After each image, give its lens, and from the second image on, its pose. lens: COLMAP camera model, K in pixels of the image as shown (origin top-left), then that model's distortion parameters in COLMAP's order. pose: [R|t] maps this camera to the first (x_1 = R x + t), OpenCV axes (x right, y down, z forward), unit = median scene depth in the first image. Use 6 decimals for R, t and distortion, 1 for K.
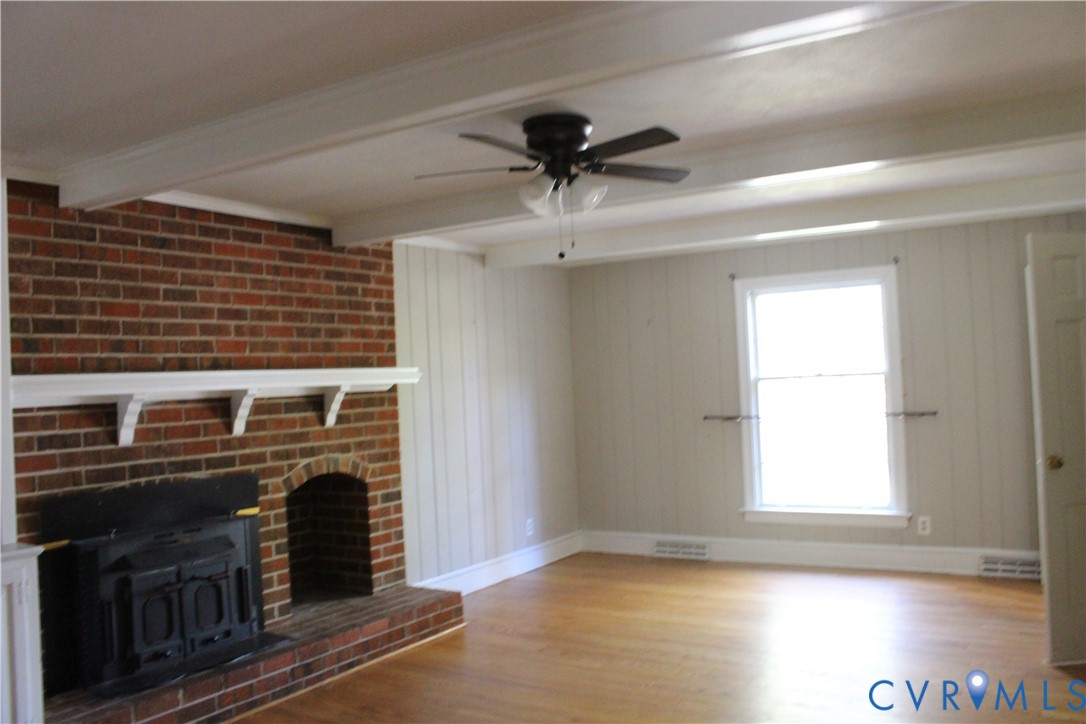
lens RADIAL K [[905.3, 0, 543.0], [0, 905.3, 362.0], [0, 0, 1]] dist [-0.117388, 0.003693]
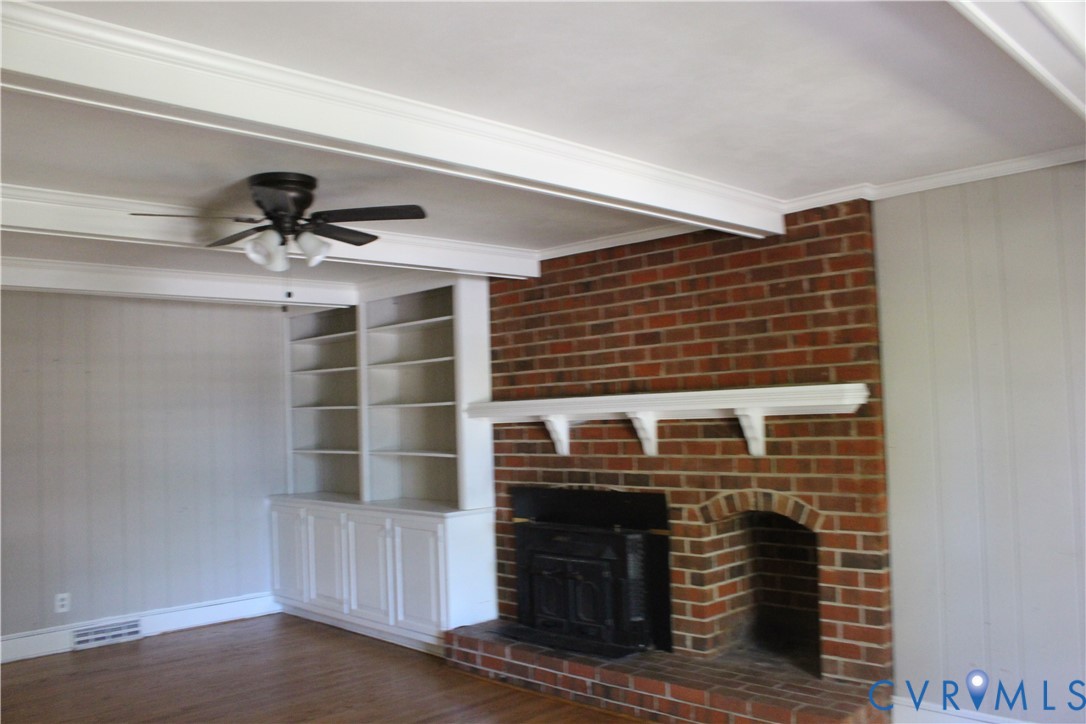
lens RADIAL K [[905.3, 0, 543.0], [0, 905.3, 362.0], [0, 0, 1]] dist [-0.117388, 0.003693]
pose [[-0.216421, -0.006475, -0.976279, 0.669462], [0.061291, 0.997915, -0.020205, -0.012004], [0.974374, -0.064210, -0.215573, 1.055122]]
